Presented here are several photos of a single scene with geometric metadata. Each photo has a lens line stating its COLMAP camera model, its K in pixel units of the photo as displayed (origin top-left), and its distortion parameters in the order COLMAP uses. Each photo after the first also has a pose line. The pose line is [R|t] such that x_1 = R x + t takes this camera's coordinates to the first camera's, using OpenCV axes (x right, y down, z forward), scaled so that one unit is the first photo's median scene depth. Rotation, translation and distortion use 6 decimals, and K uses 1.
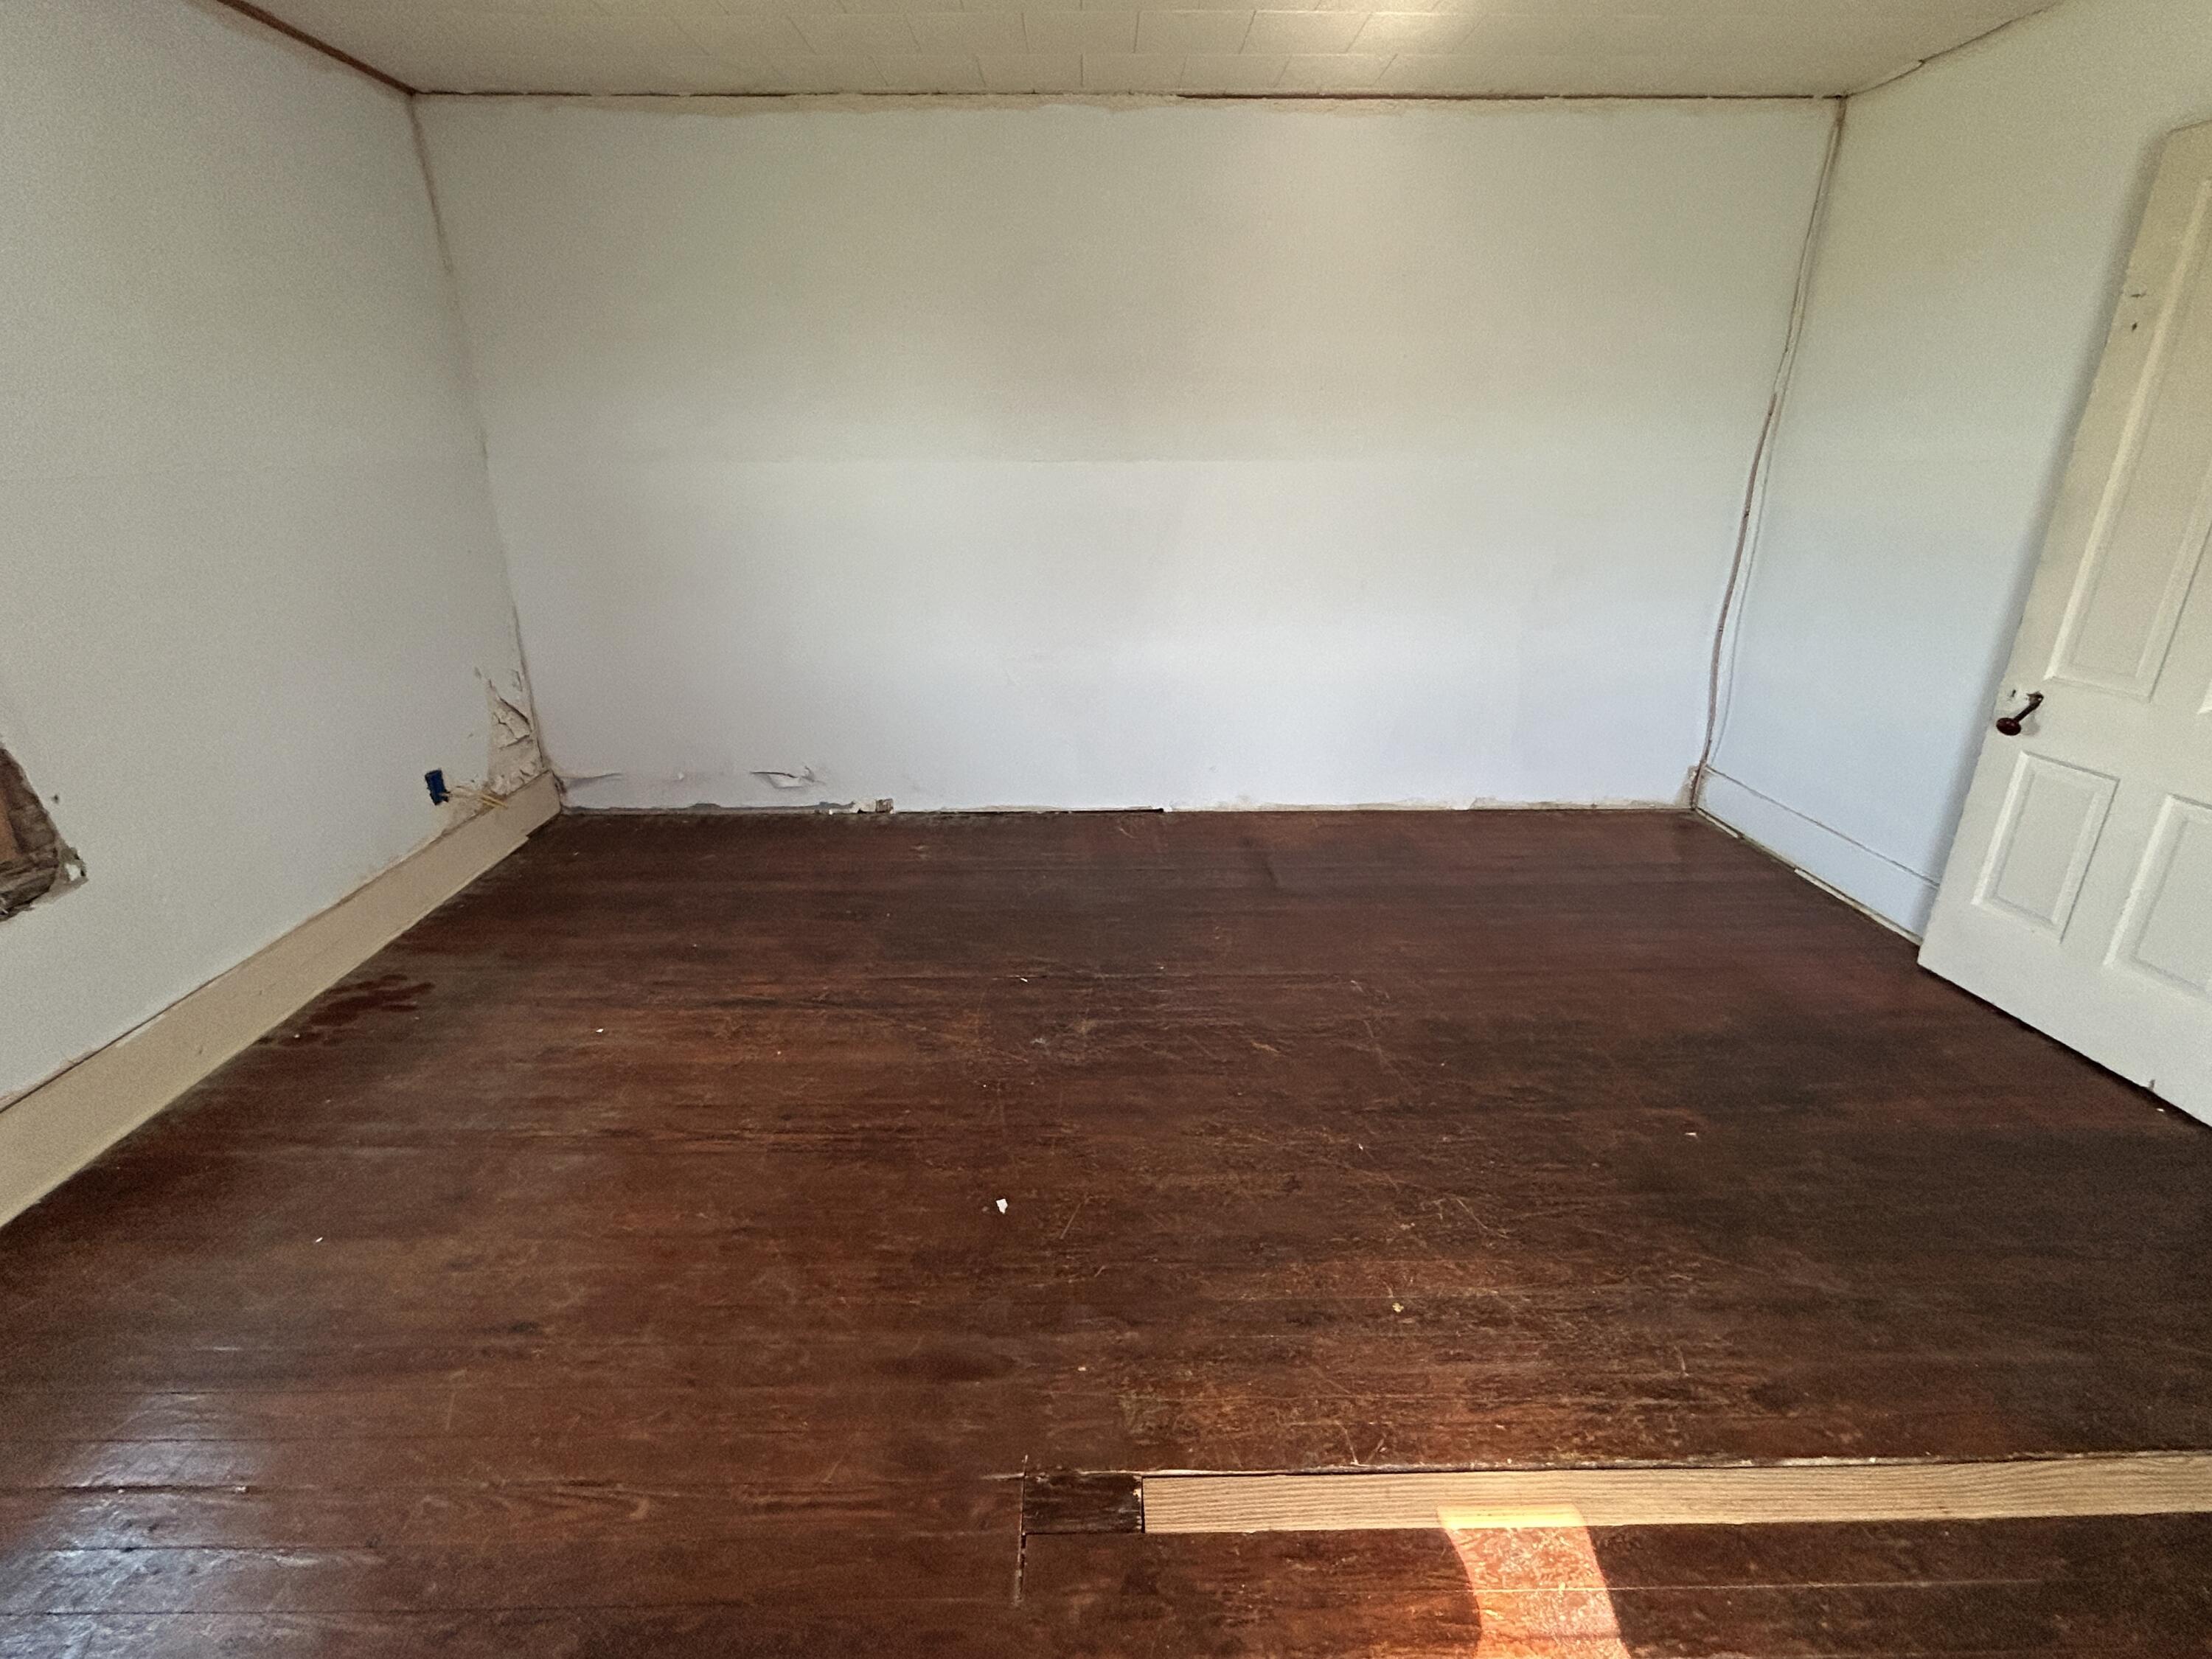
lens RADIAL K [[1031.8, 0, 1092.2], [0, 1031.8, 831.1], [0, 0, 1]] dist [0.002800, -0.000122]
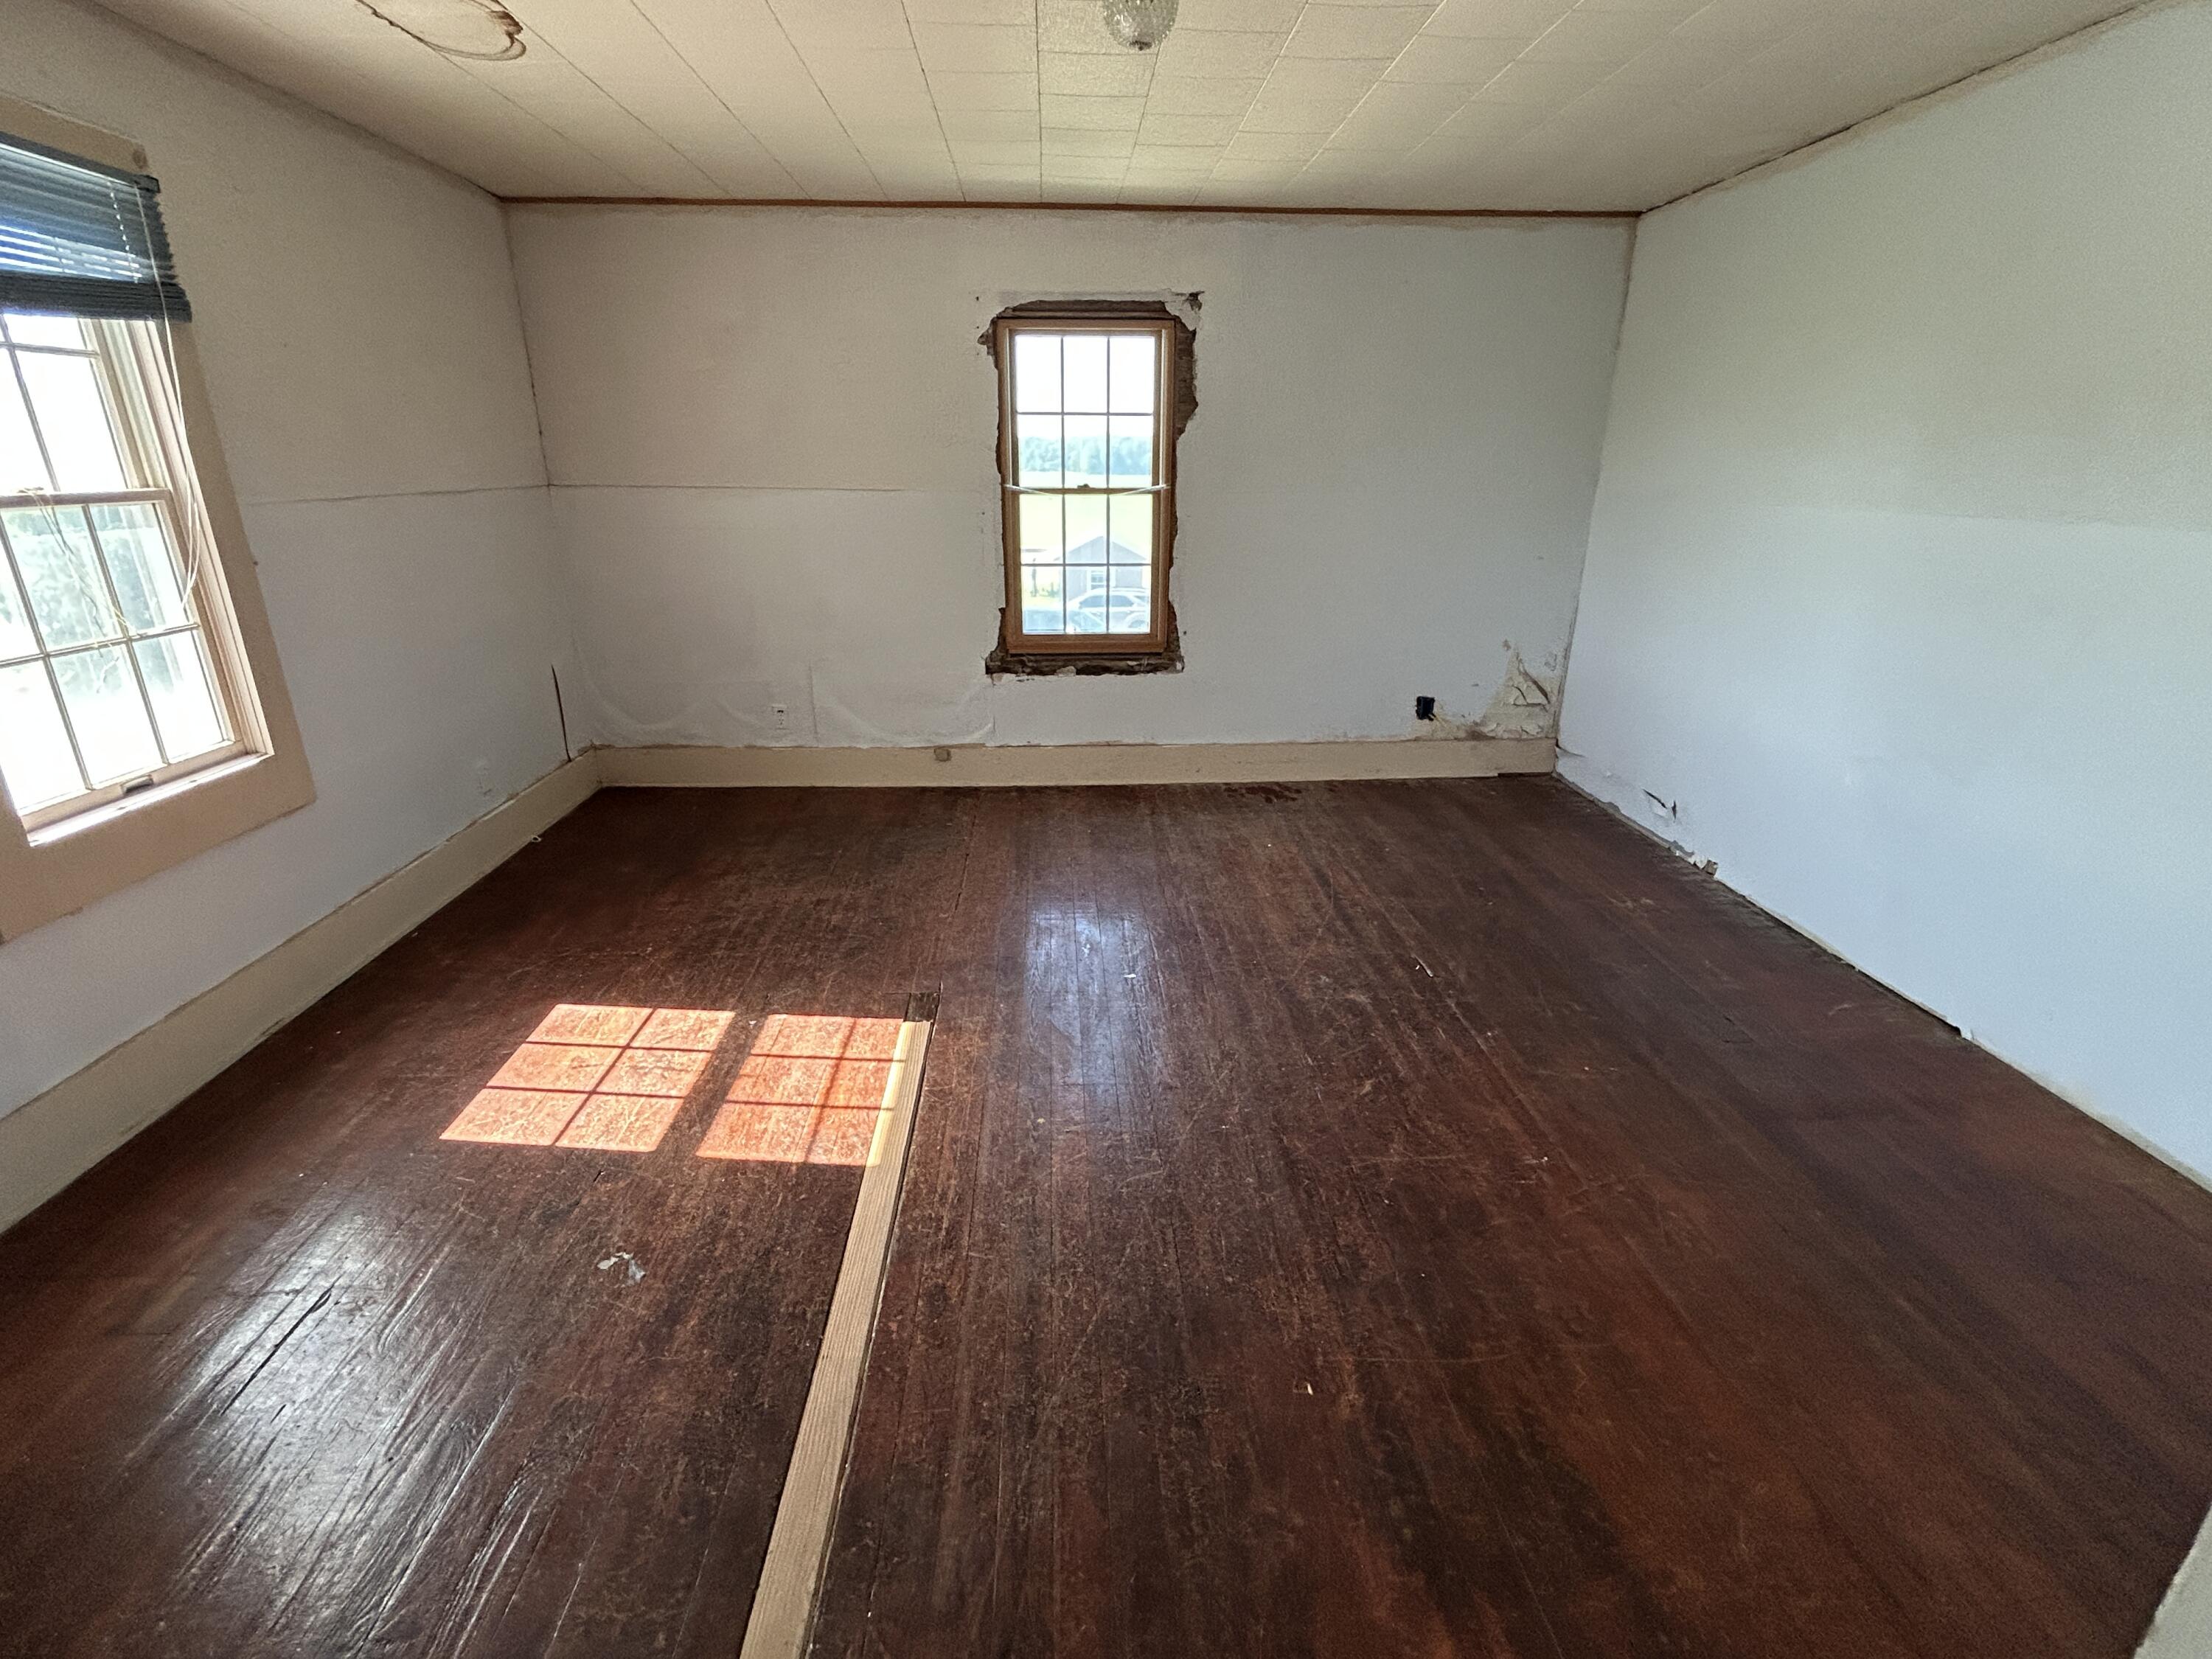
lens RADIAL K [[1031.8, 0, 1109.2], [0, 1031.8, 835.4], [0, 0, 1]] dist [0.002800, -0.000122]
pose [[0.030492, 0.345034, -0.938095, 0.848470], [-0.355851, 0.880785, 0.312389, -0.194198], [0.934045, 0.324297, 0.149638, 0.442597]]
